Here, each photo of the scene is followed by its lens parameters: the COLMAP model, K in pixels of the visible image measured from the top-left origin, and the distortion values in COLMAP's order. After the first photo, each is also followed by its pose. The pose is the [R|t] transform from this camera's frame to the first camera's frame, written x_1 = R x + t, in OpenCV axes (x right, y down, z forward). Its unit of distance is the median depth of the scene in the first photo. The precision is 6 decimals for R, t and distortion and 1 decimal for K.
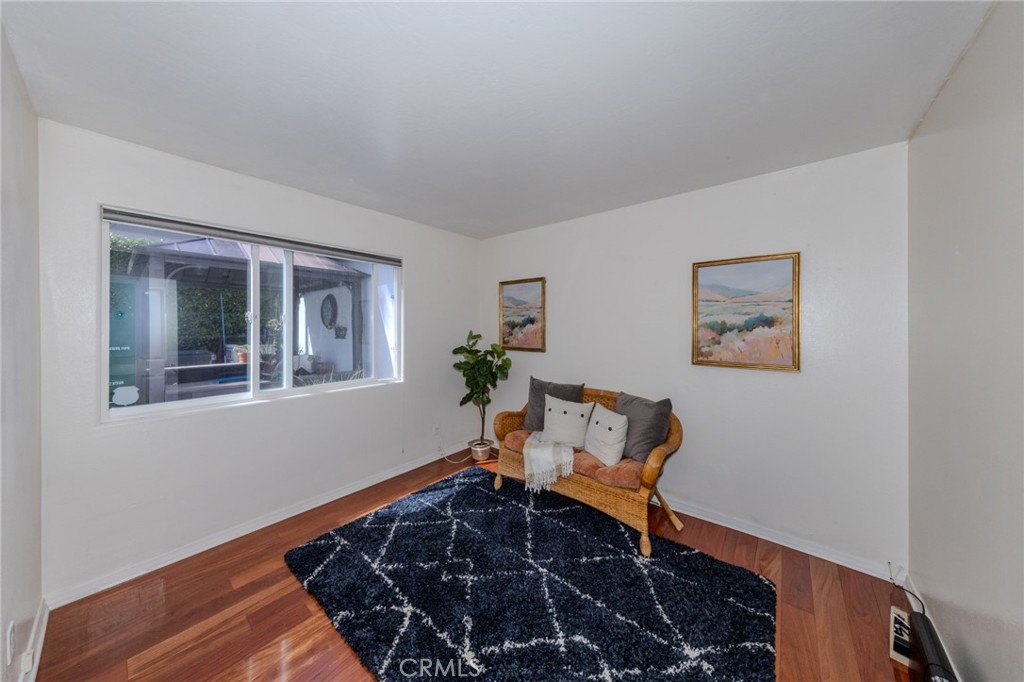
lens RADIAL K [[326.2, 0, 511.7], [0, 326.2, 322.9], [0, 0, 1]] dist [0.014342, 0.000009]
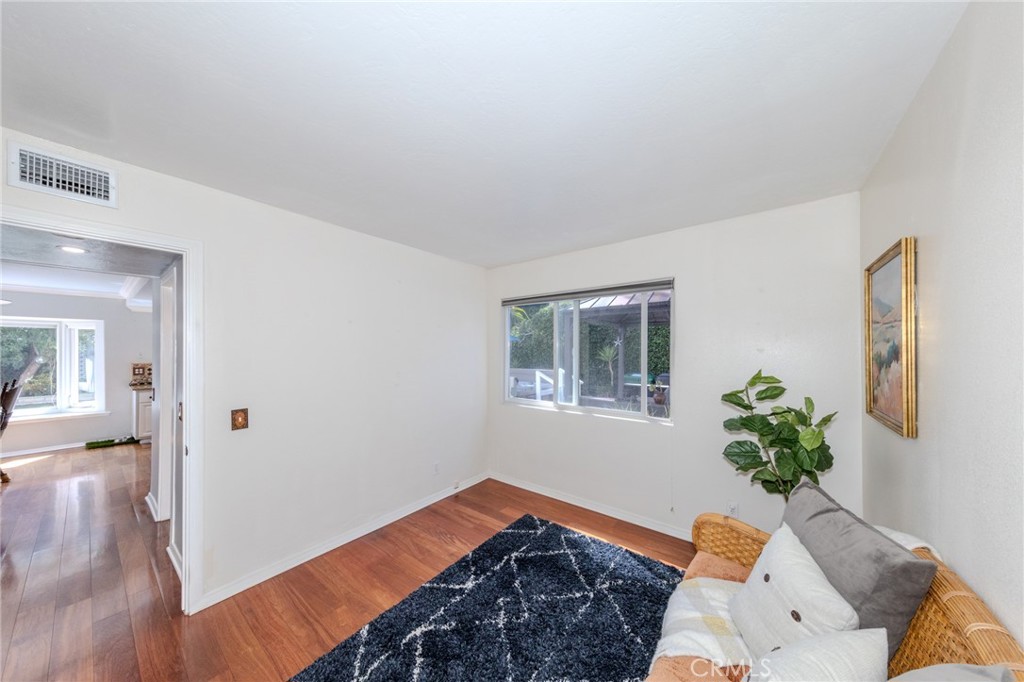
lens RADIAL K [[324.1, 0, 517.8], [0, 324.1, 343.8], [0, 0, 1]] dist [0.001947, -0.000083]
pose [[0.050368, -0.025790, -0.998398, 0.664552], [0.005792, 0.999657, -0.025531, -0.012710], [0.998714, -0.004497, 0.050500, 0.783807]]
